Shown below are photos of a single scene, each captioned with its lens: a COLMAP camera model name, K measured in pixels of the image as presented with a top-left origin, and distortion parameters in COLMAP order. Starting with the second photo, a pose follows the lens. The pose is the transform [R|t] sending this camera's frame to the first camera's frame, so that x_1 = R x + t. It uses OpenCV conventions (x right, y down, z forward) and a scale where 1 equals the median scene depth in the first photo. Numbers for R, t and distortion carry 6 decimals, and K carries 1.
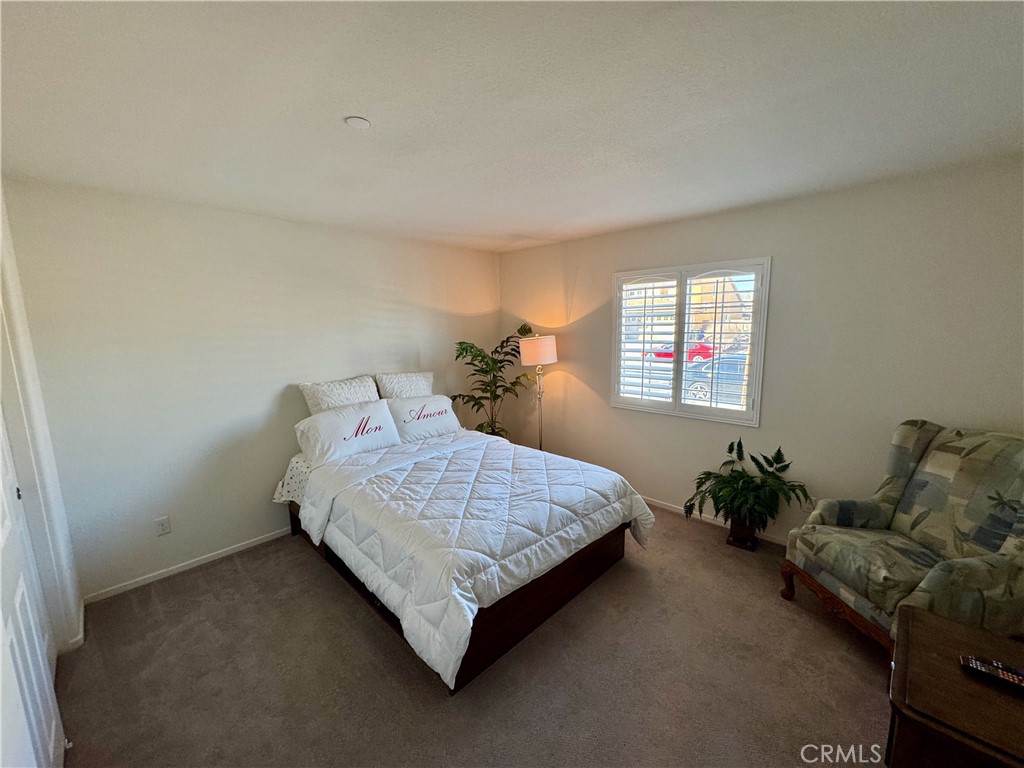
lens RADIAL K [[404.3, 0, 510.7], [0, 404.3, 380.9], [0, 0, 1]] dist [-0.001285, 0.000246]
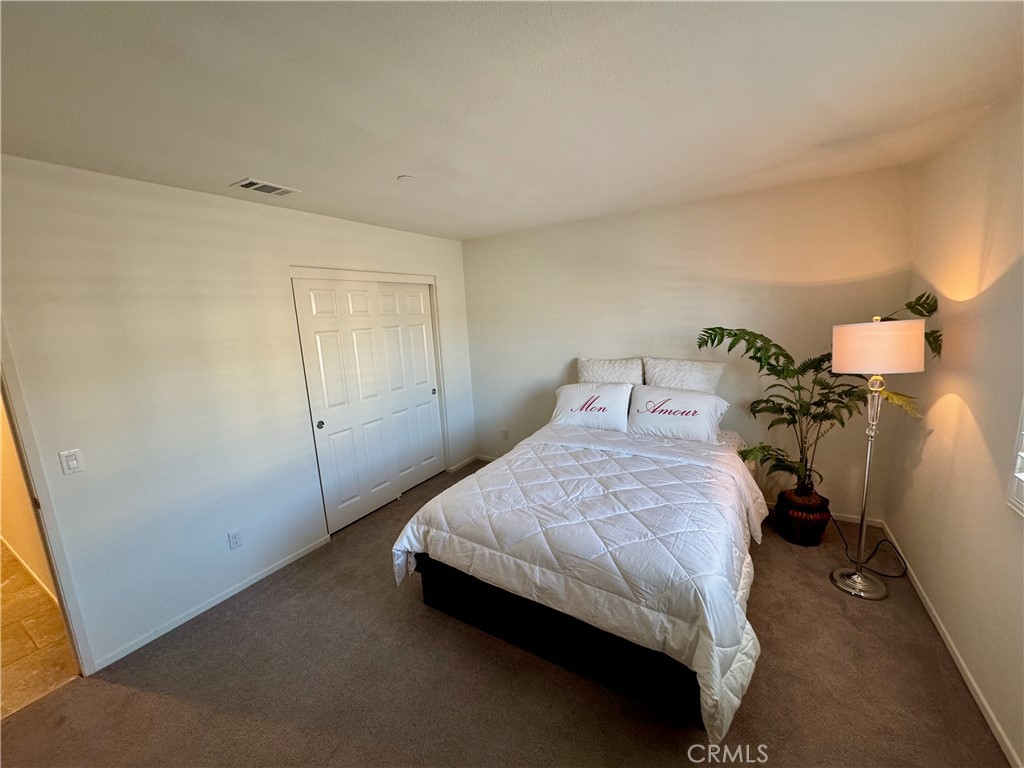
lens RADIAL K [[404.3, 0, 510.3], [0, 404.3, 387.9], [0, 0, 1]] dist [-0.001285, 0.000246]
pose [[0.239259, 0.181782, -0.953788, 0.594262], [-0.095588, 0.981956, 0.163172, -0.082172], [0.966239, 0.052131, 0.252318, 0.517367]]
